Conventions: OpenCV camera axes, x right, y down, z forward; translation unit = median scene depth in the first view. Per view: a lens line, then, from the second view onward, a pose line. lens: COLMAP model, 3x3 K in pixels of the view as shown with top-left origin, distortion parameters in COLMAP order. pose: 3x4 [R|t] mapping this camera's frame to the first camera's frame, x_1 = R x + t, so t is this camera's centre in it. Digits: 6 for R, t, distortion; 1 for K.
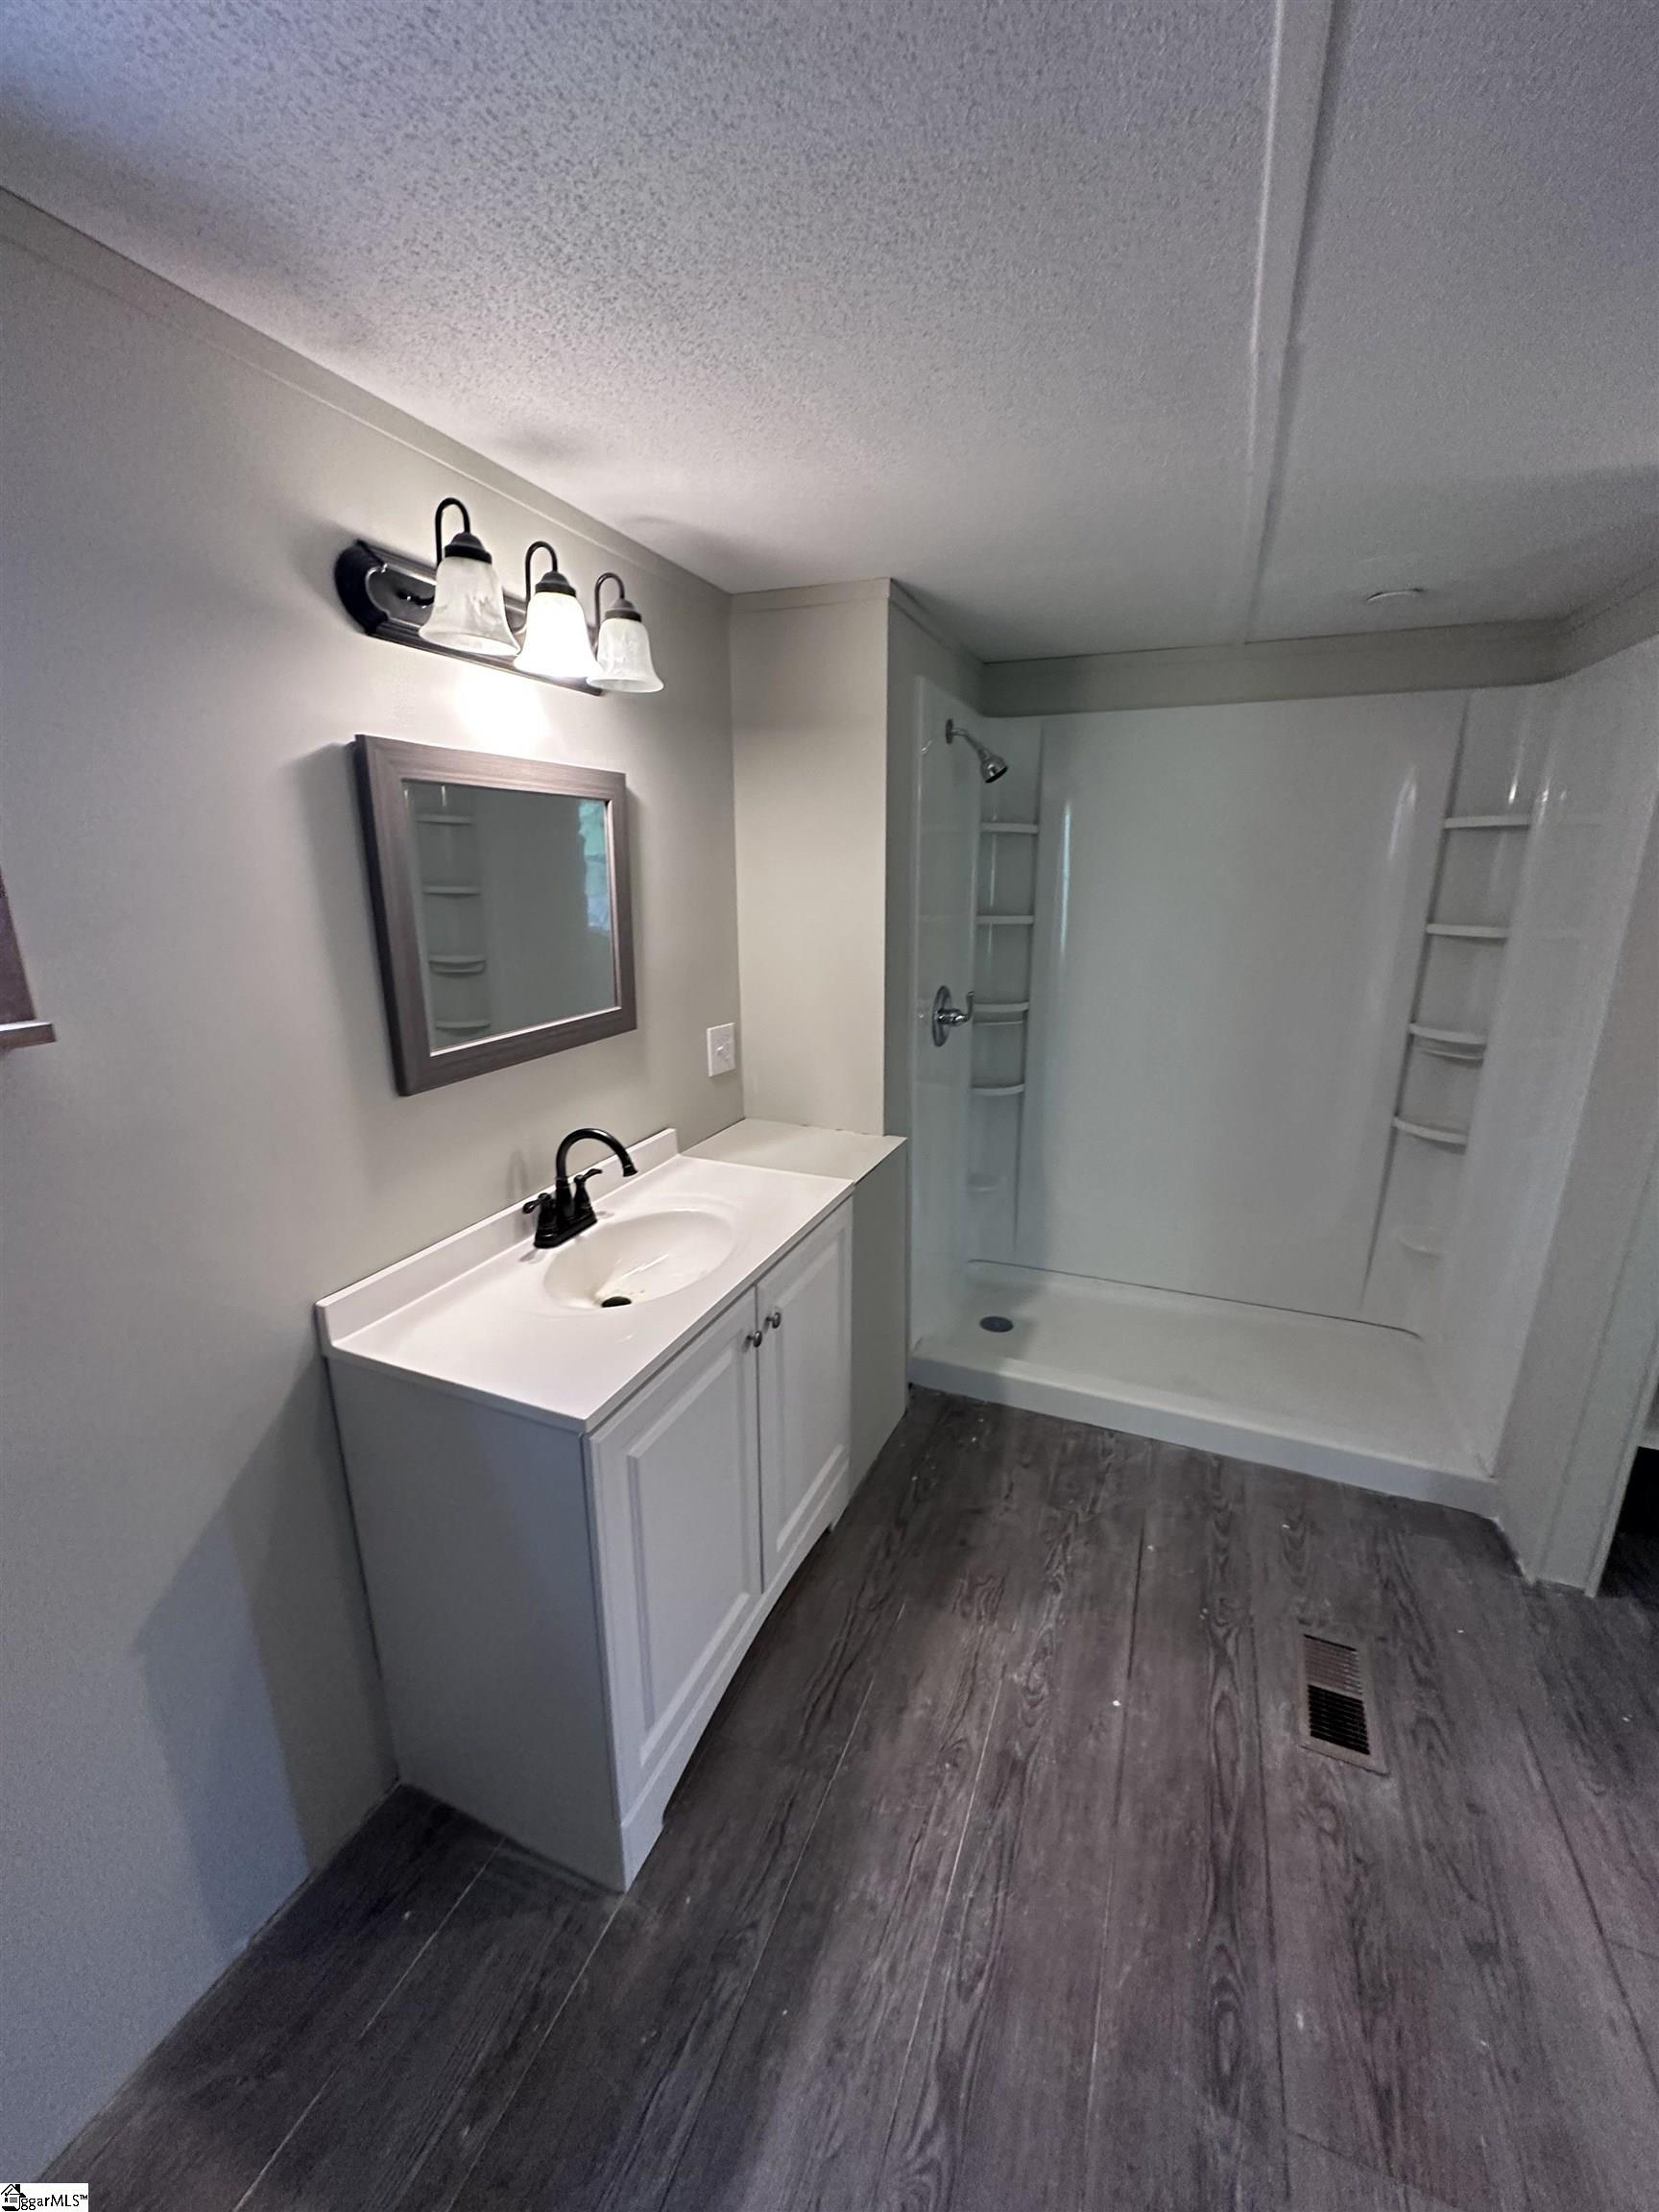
lens RADIAL K [[884.6, 0, 829.5], [0, 884.6, 1106.0], [0, 0, 1]] dist [-0.000046, 0.000050]
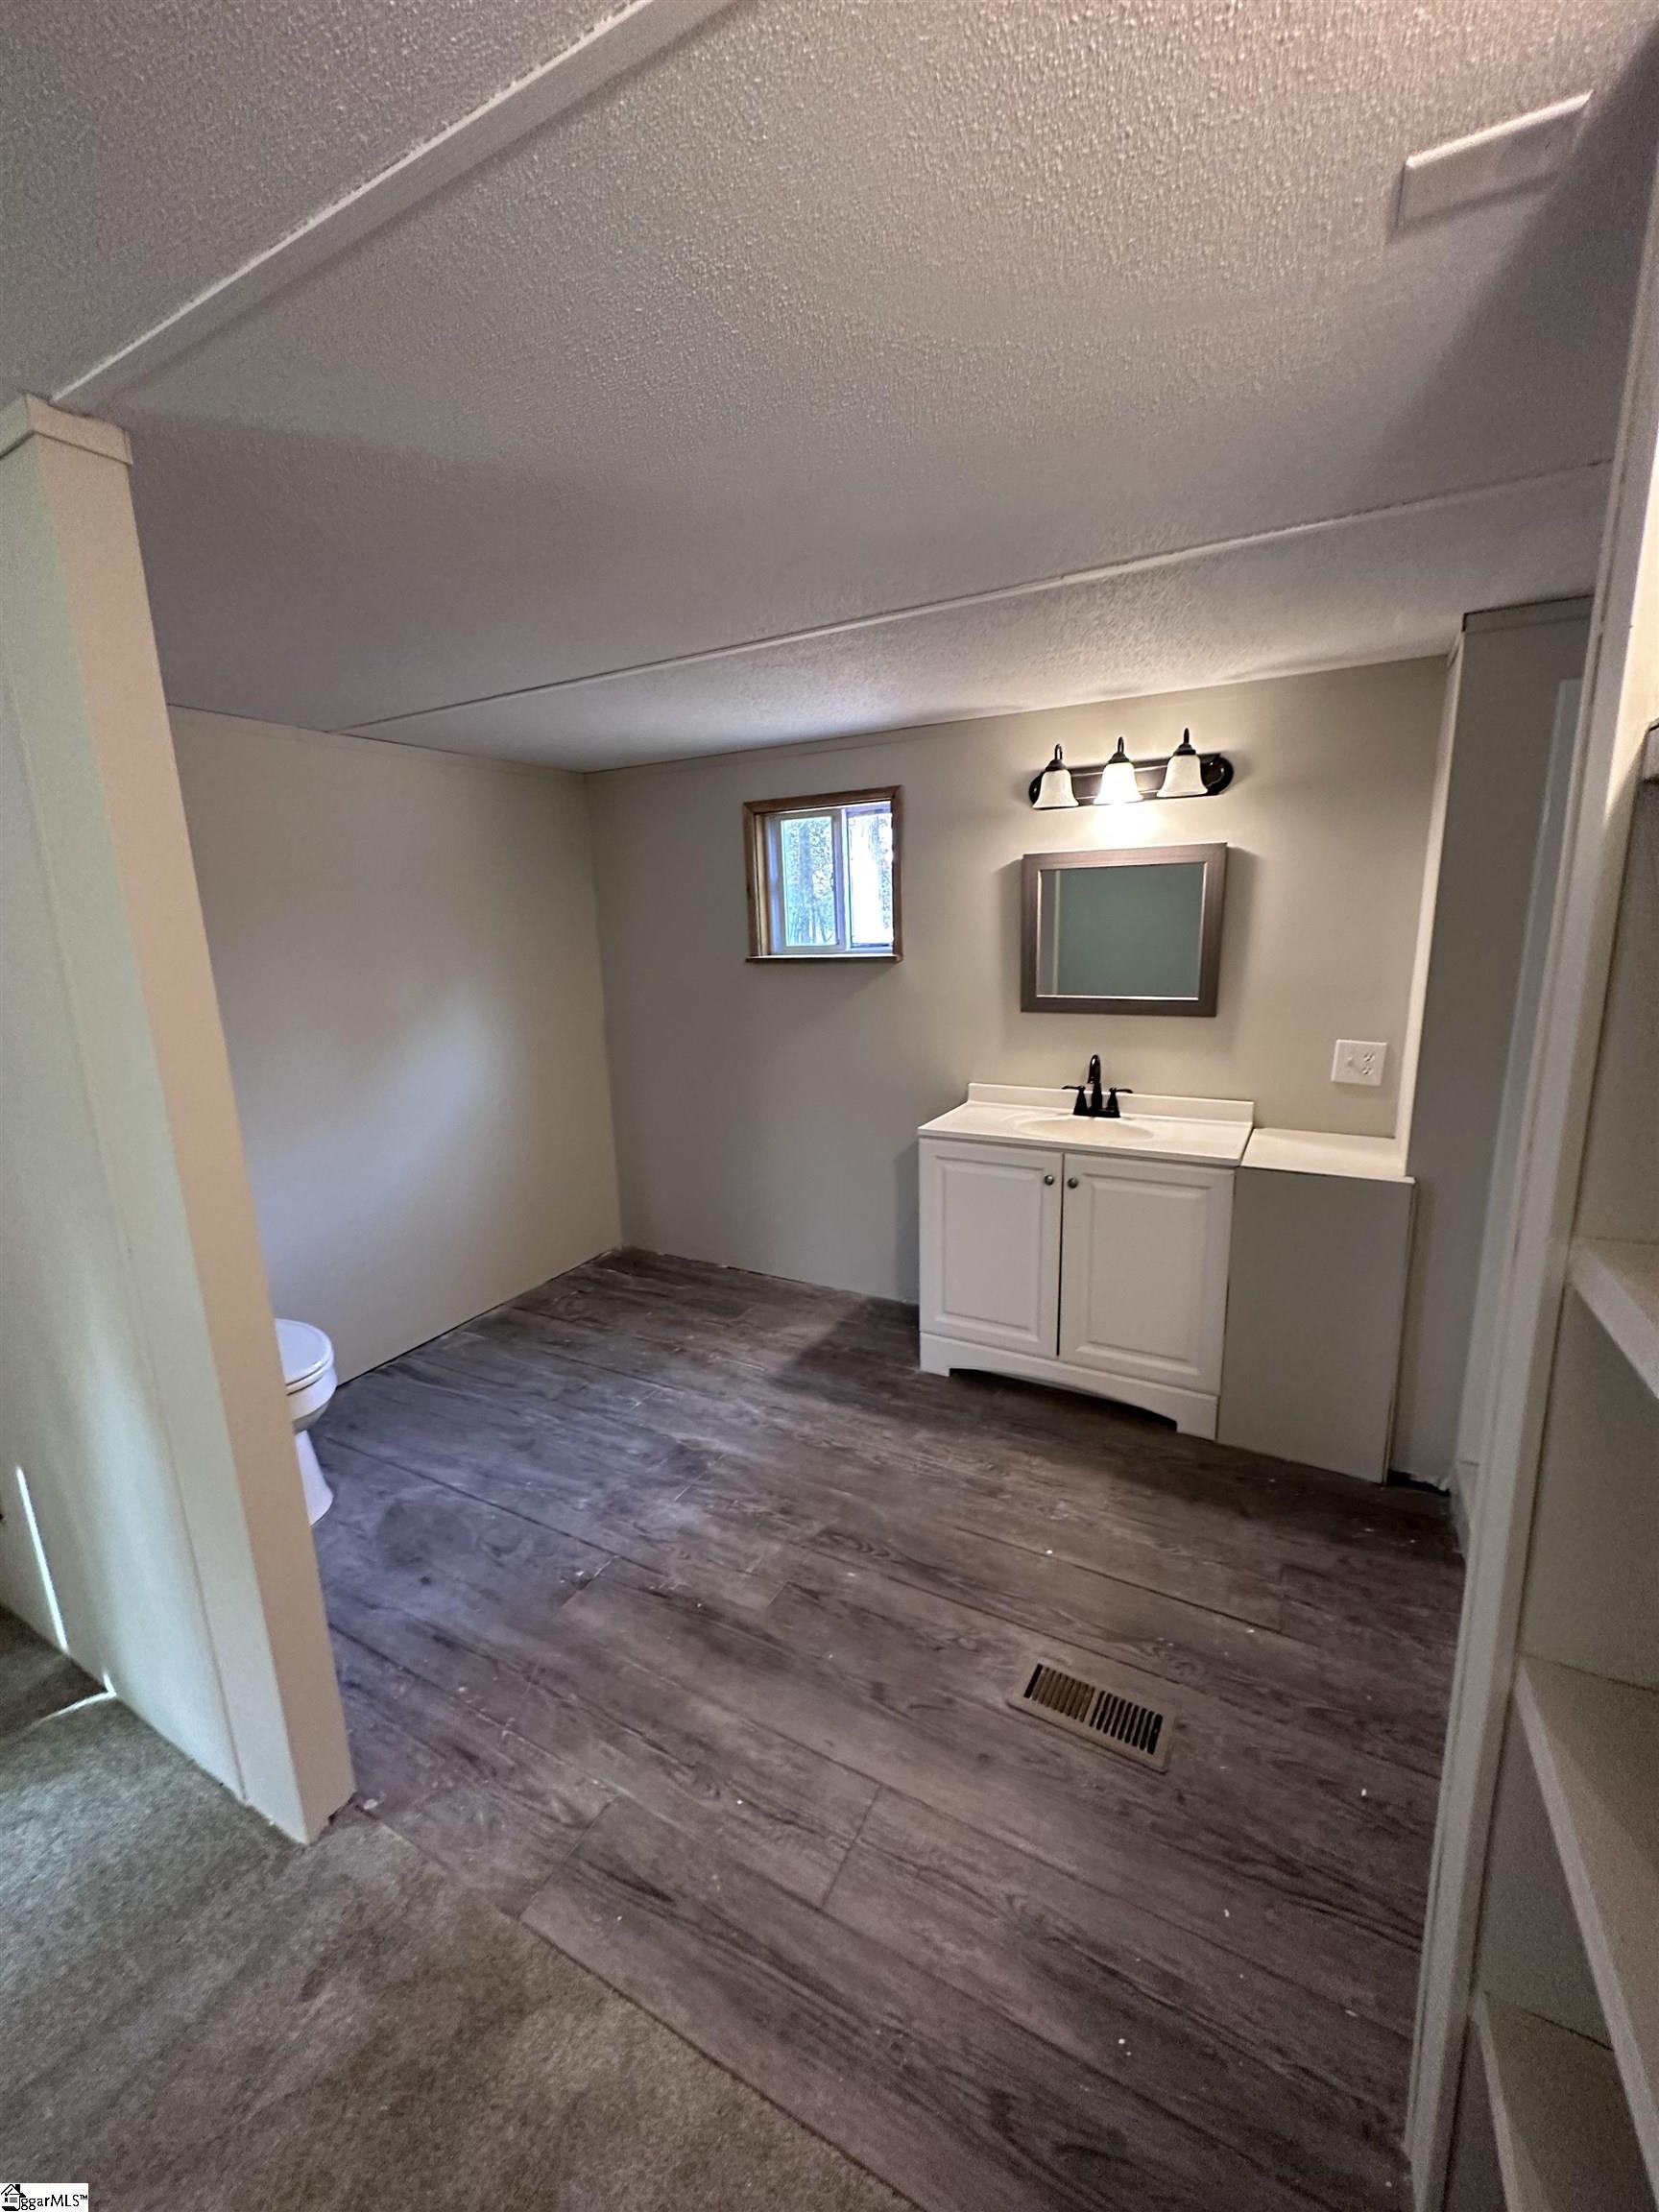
lens RADIAL K [[881.3, 0, 829.5], [0, 881.3, 1106.0], [0, 0, 1]] dist [-0.000324, 0.000010]
pose [[-0.114535, 0.203797, -0.972290, 1.625288], [-0.248266, 0.941803, 0.226653, -0.153673], [0.961897, 0.267346, -0.057274, 0.662011]]
